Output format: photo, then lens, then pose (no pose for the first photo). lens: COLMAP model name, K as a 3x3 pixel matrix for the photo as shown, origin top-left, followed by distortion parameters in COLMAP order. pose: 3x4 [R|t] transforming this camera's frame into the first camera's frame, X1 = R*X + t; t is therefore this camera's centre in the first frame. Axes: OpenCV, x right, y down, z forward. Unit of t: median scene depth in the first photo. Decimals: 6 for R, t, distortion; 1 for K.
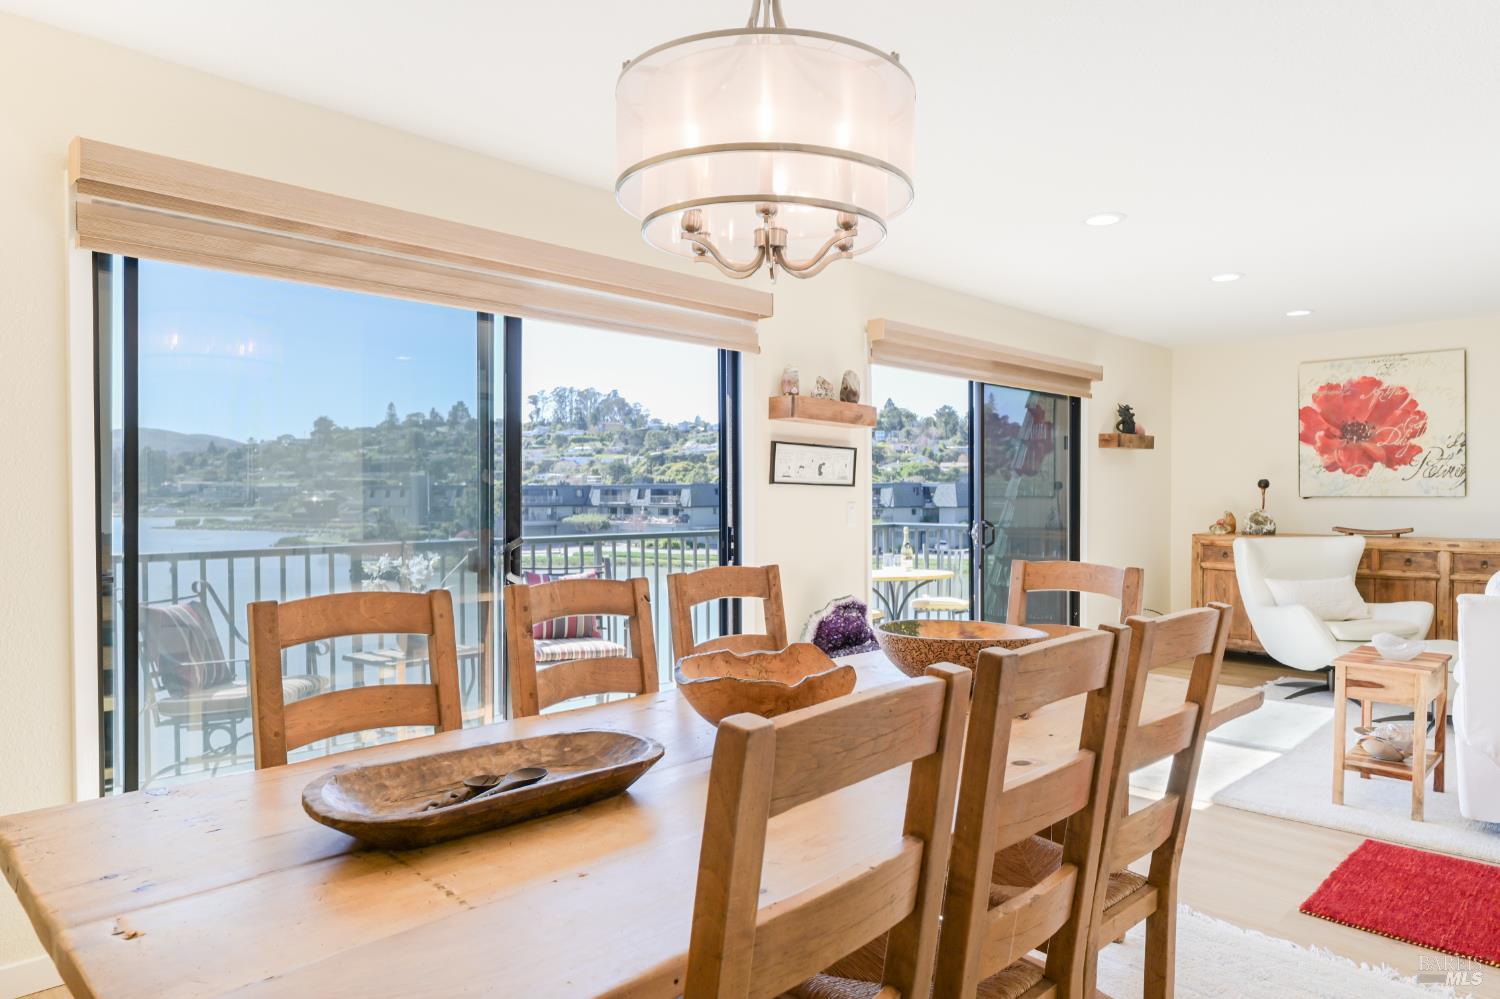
lens RADIAL K [[945.6, 0, 750.0], [0, 945.6, 499.5], [0, 0, 1]] dist [0.001552, 0.000515]
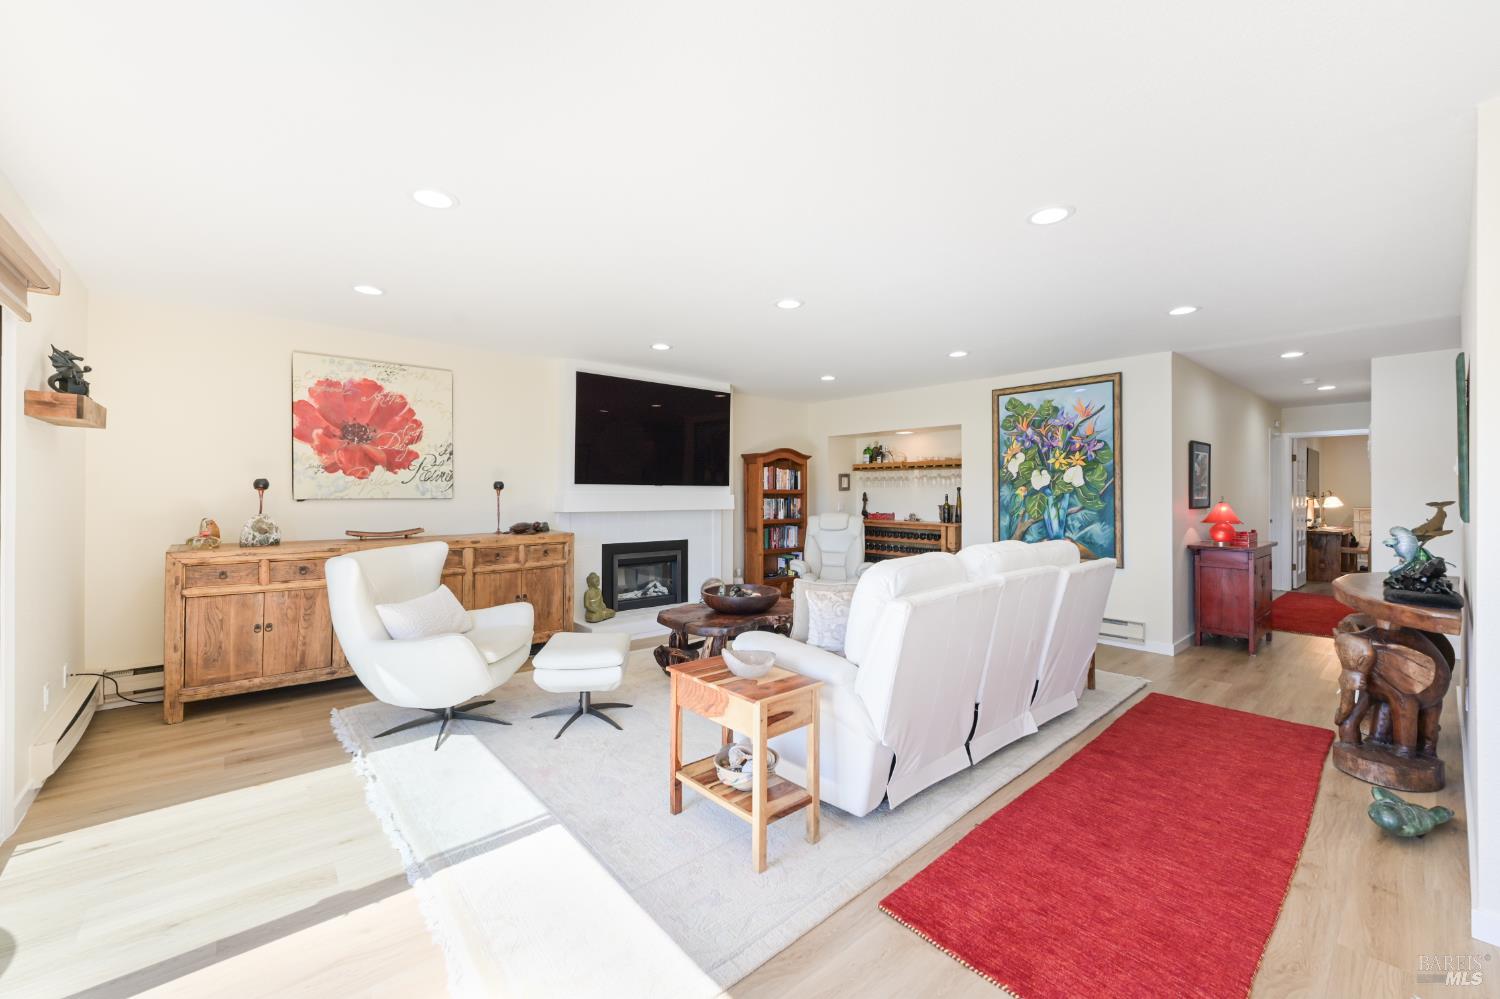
lens RADIAL K [[597.7, 0, 752.3], [0, 597.7, 494.4], [0, 0, 1]] dist [0.000191, 0.000183]
pose [[0.077703, 0.000752, 0.996976, 0.049619], [0.003977, 0.999992, -0.001064, -0.005385], [-0.996969, 0.004048, 0.077699, 0.532169]]
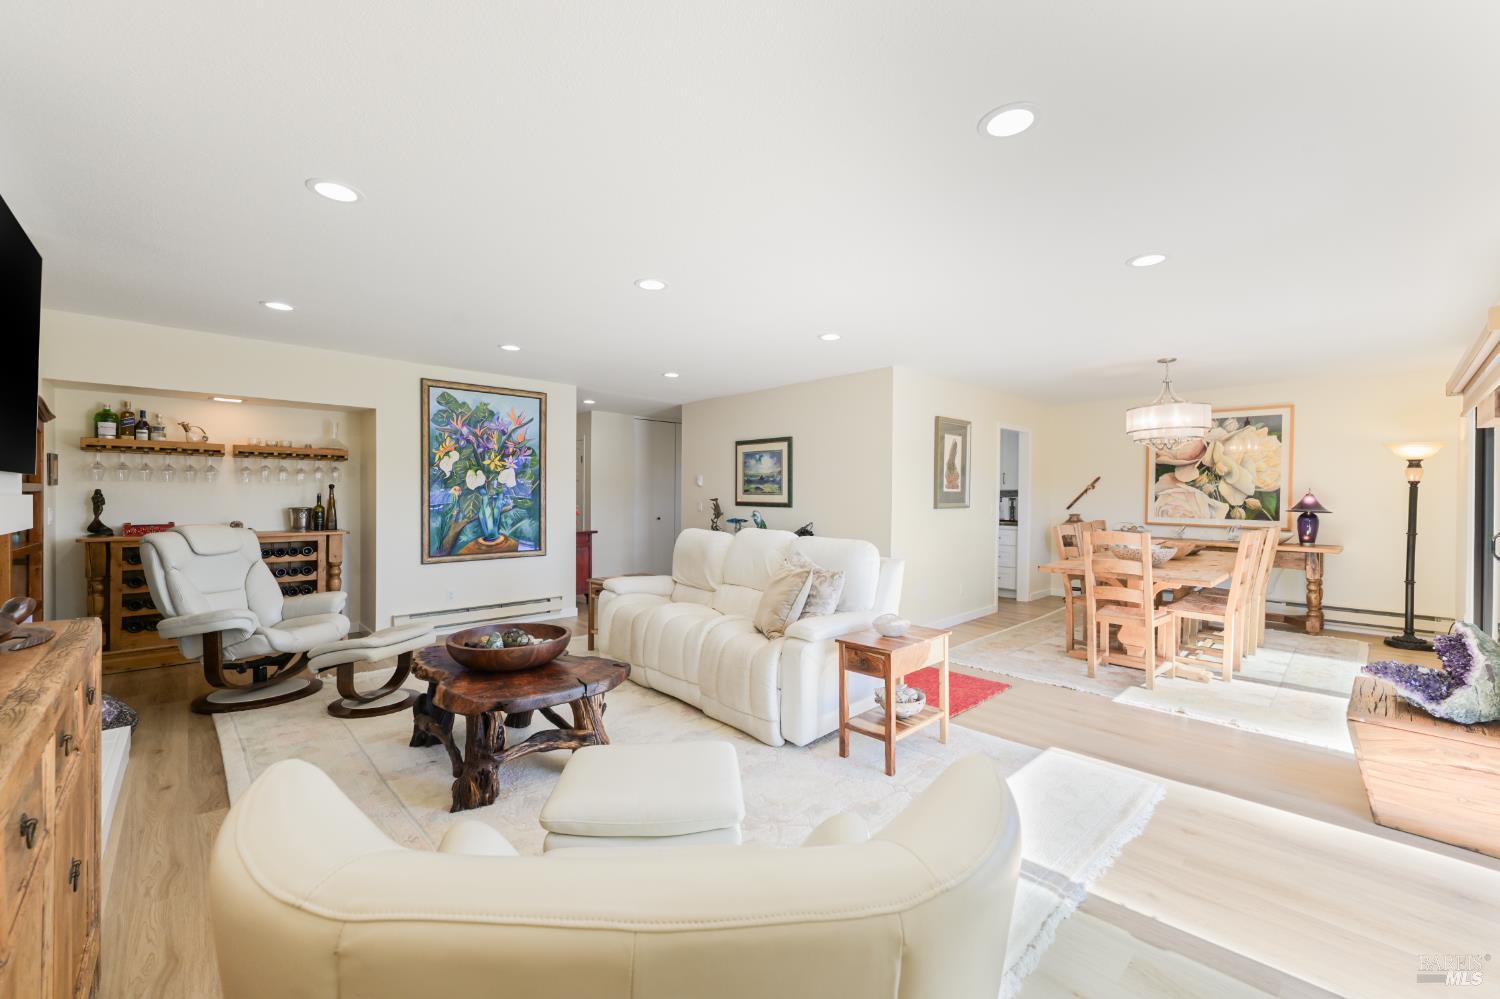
lens RADIAL K [[597.7, 0, 752.3], [0, 597.7, 494.4], [0, 0, 1]] dist [0.000191, 0.000183]
pose [[-0.999407, -0.004504, 0.034131, 0.470151], [-0.004258, 0.999964, 0.007275, -0.011899], [-0.034162, 0.007125, -0.999391, 1.002512]]
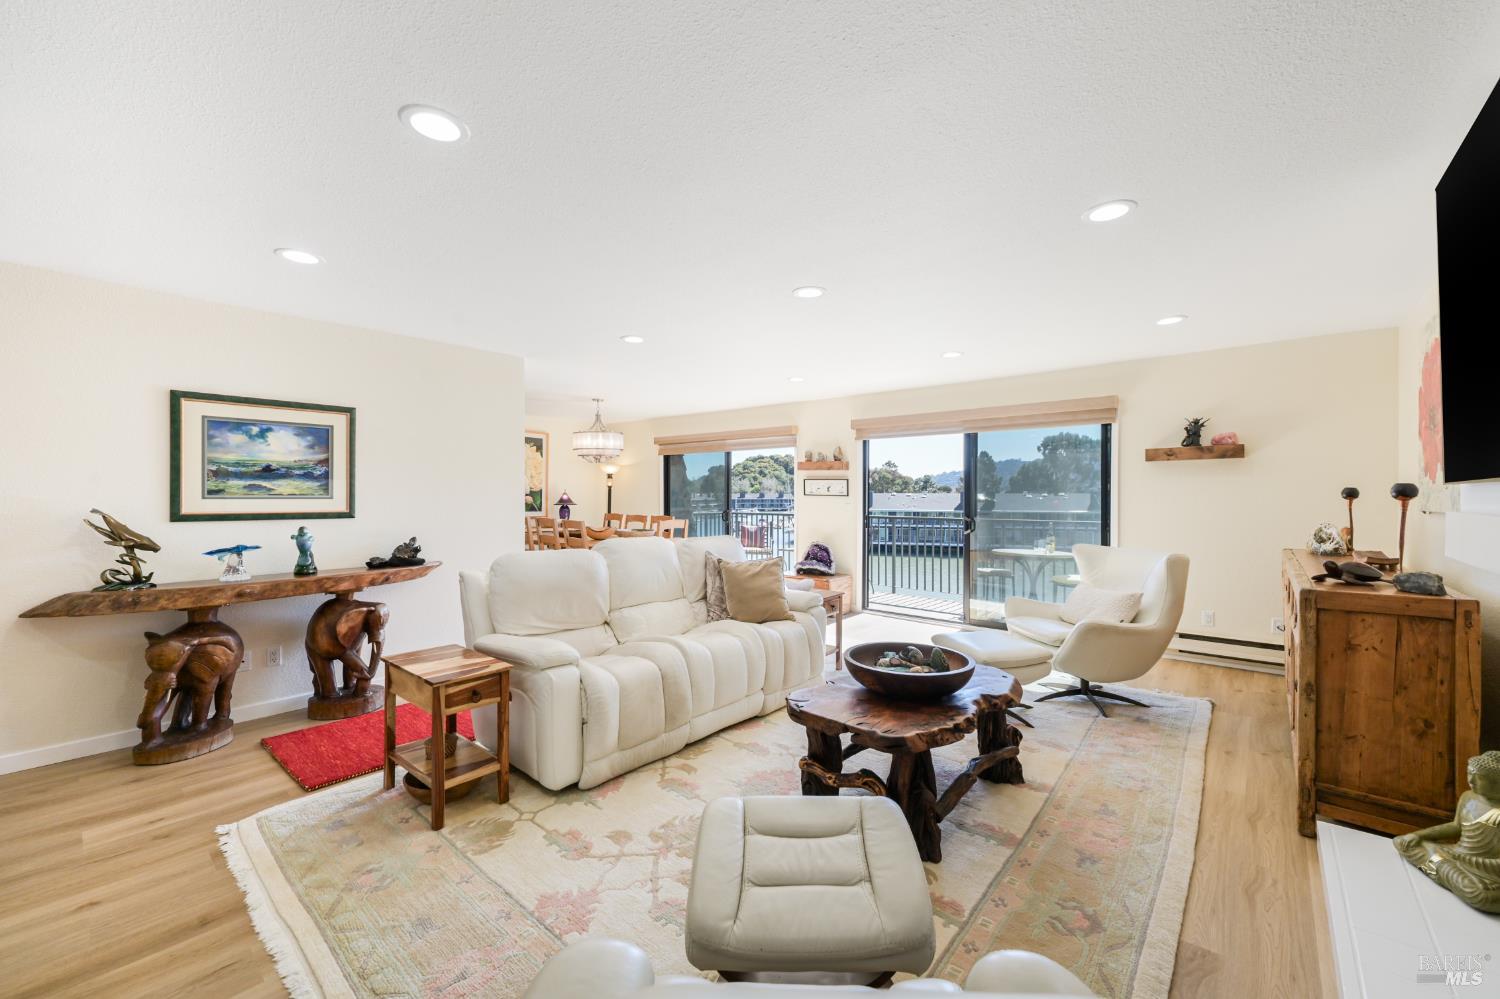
lens RADIAL K [[597.7, 0, 752.3], [0, 597.7, 494.4], [0, 0, 1]] dist [0.000191, 0.000183]
pose [[0.067863, 0.003074, -0.997690, 1.033375], [-0.008368, 0.999962, 0.002512, -0.013461], [0.997660, 0.008178, 0.067886, 0.458700]]
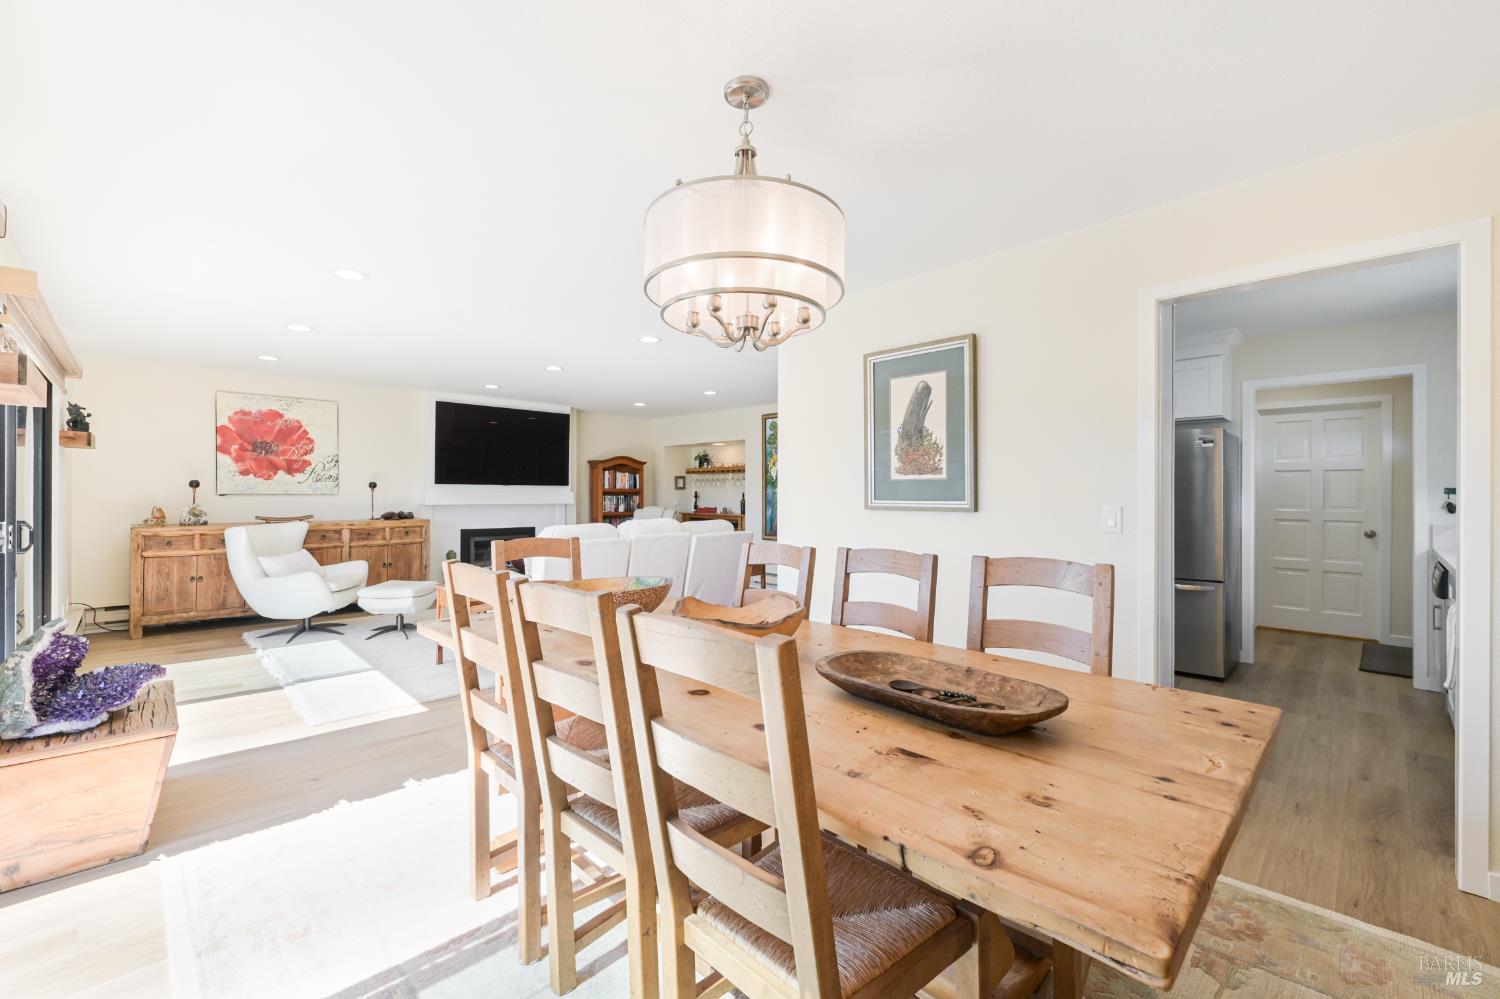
lens RADIAL K [[617.5, 0, 749.2], [0, 617.5, 496.0], [0, 0, 1]] dist [0.001505, 0.000020]
pose [[0.018113, -0.001363, 0.999835, -0.254801], [0.003017, 0.999995, 0.001309, 0.000417], [-0.999831, 0.002993, 0.018117, 0.263972]]
